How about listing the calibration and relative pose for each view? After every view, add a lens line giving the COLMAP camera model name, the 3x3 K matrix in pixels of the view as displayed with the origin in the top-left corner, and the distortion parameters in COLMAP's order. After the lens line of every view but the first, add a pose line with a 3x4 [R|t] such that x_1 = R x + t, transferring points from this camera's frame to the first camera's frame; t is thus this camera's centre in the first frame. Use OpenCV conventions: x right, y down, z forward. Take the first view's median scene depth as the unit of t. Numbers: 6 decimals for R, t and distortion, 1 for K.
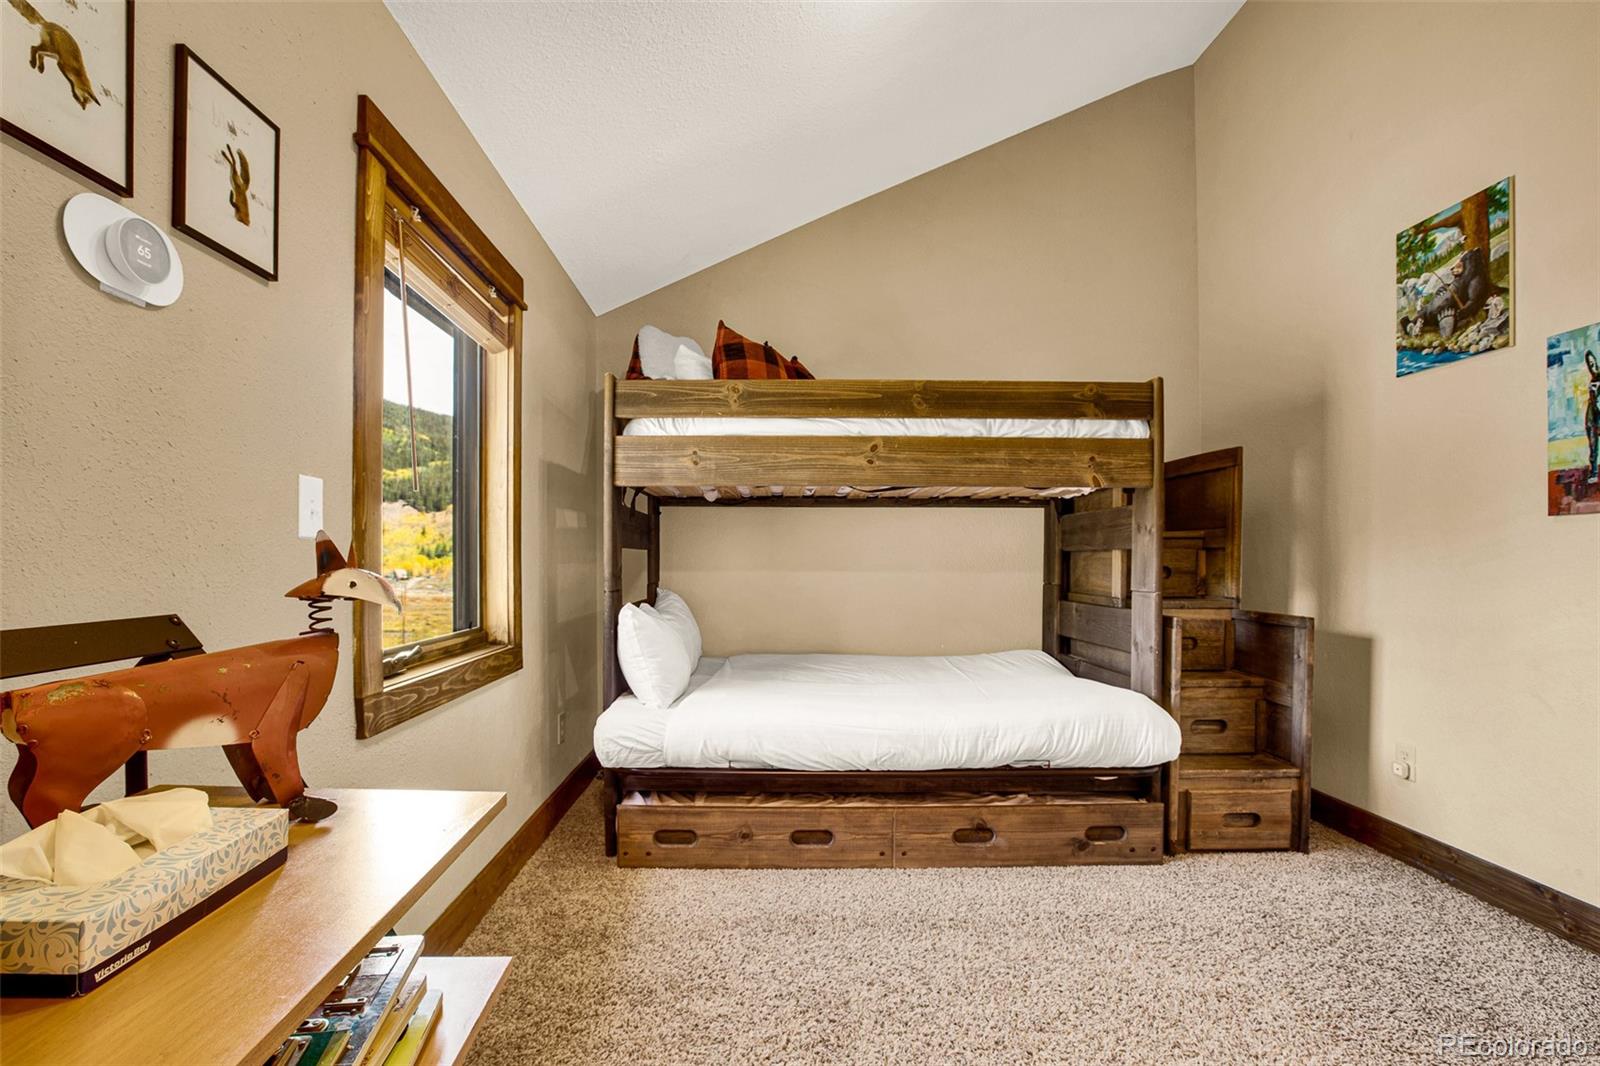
lens RADIAL K [[755.0, 0, 778.0], [0, 755.0, 564.5], [0, 0, 1]] dist [-0.054084, 0.020347]
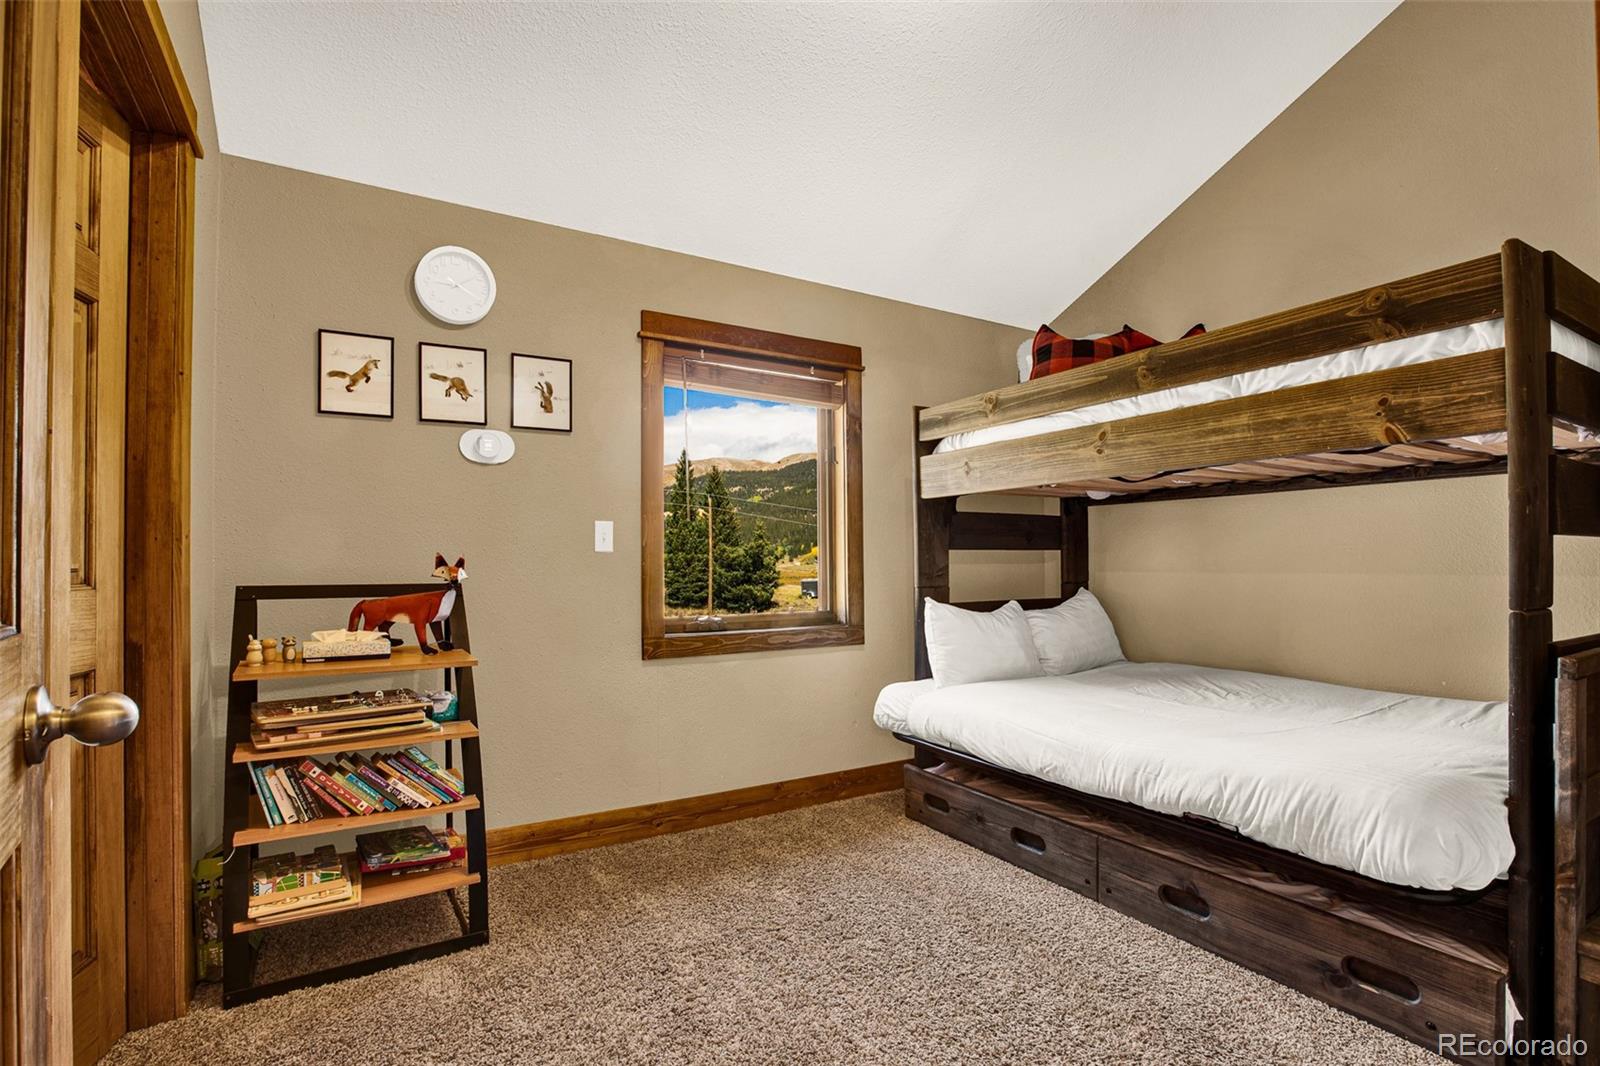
lens RADIAL K [[755.0, 0, 778.0], [0, 755.0, 564.5], [0, 0, 1]] dist [-0.054084, 0.020347]
pose [[0.485074, -0.002204, -0.874470, 0.725567], [0.001906, 0.999997, -0.001463, 0.000742], [0.874471, -0.000957, 0.485077, 0.225097]]
